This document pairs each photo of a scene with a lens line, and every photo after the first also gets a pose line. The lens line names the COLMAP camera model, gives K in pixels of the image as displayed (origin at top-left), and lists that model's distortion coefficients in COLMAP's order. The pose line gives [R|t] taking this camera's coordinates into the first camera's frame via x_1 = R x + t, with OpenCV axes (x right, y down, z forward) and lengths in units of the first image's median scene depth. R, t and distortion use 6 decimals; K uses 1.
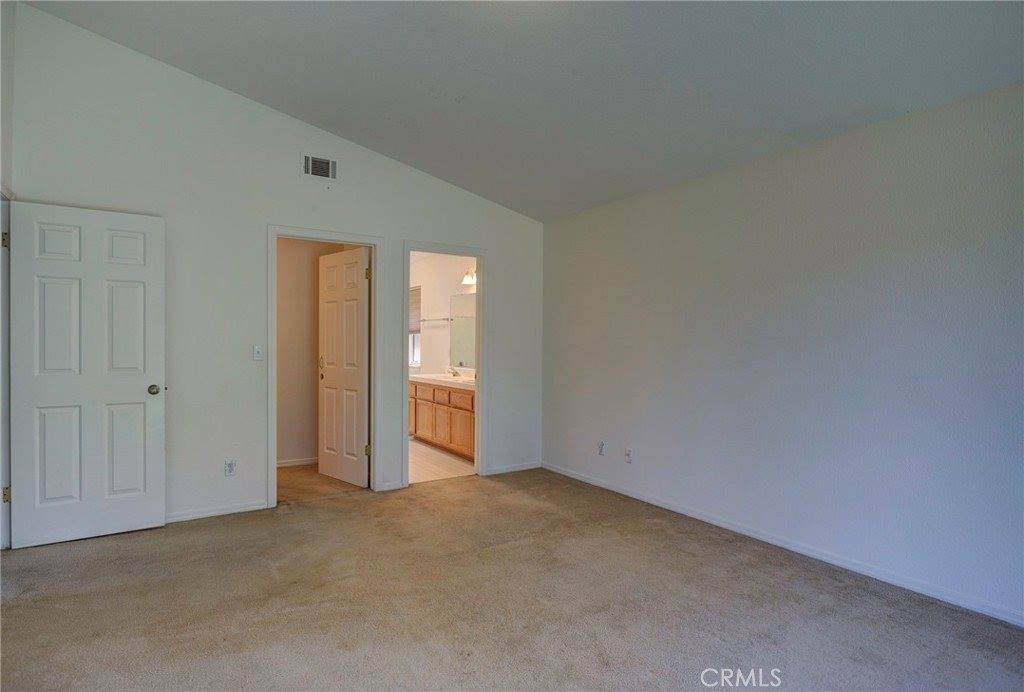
lens RADIAL K [[522.3, 0, 512.0], [0, 522.3, 346.0], [0, 0, 1]] dist [-0.001087, 0.001273]
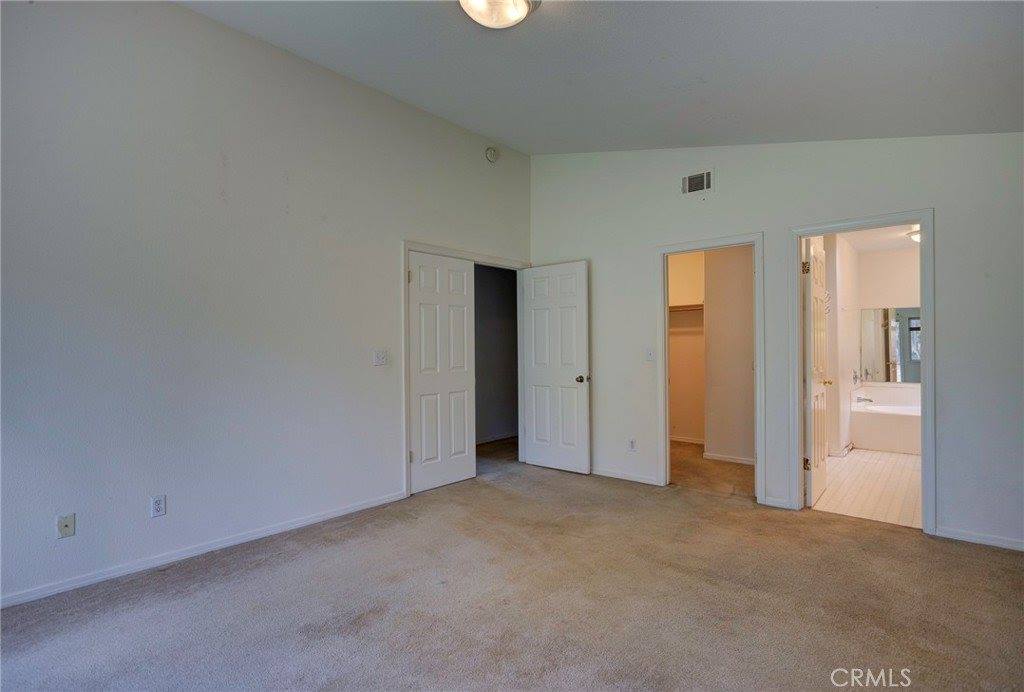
lens RADIAL K [[522.3, 0, 512.0], [0, 522.3, 346.0], [0, 0, 1]] dist [-0.001087, 0.001273]
pose [[0.293572, -0.001089, -0.955936, 0.654116], [0.009092, 0.999957, 0.001653, -0.013836], [0.955894, -0.009176, 0.293570, 0.380679]]
